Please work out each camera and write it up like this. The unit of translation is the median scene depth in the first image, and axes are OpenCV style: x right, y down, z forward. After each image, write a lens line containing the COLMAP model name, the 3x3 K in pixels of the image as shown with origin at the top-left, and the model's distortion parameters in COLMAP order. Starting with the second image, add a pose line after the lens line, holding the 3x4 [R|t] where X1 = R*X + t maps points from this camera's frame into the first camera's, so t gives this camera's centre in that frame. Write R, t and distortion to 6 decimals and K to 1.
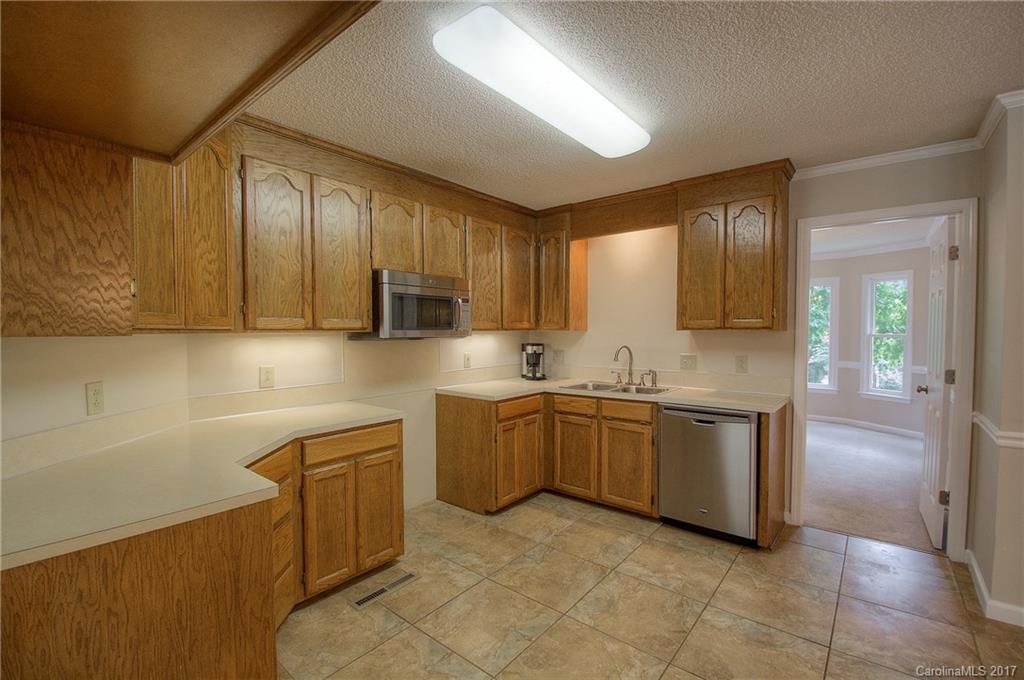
lens RADIAL K [[452.8, 0, 508.9], [0, 452.8, 340.4], [0, 0, 1]] dist [0.014318, -0.000692]
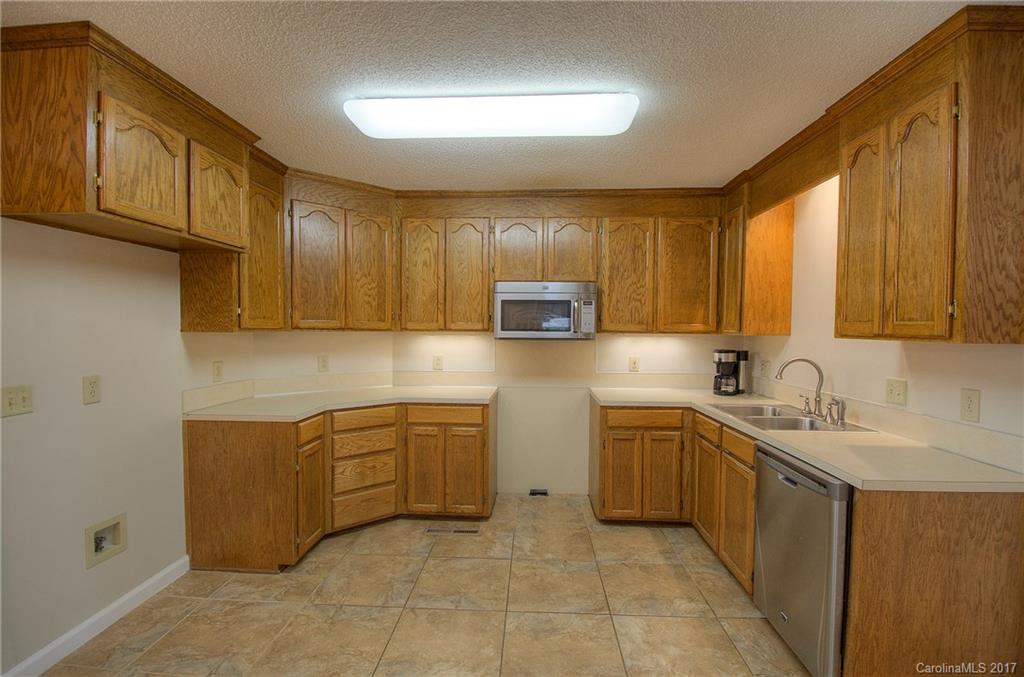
lens RADIAL K [[452.8, 0, 509.1], [0, 452.8, 339.9], [0, 0, 1]] dist [0.014318, -0.000692]
pose [[0.598220, 0.028342, -0.800830, 0.750259], [-0.029193, 0.999482, 0.013566, -0.017493], [0.800800, 0.015263, 0.598738, 0.310616]]
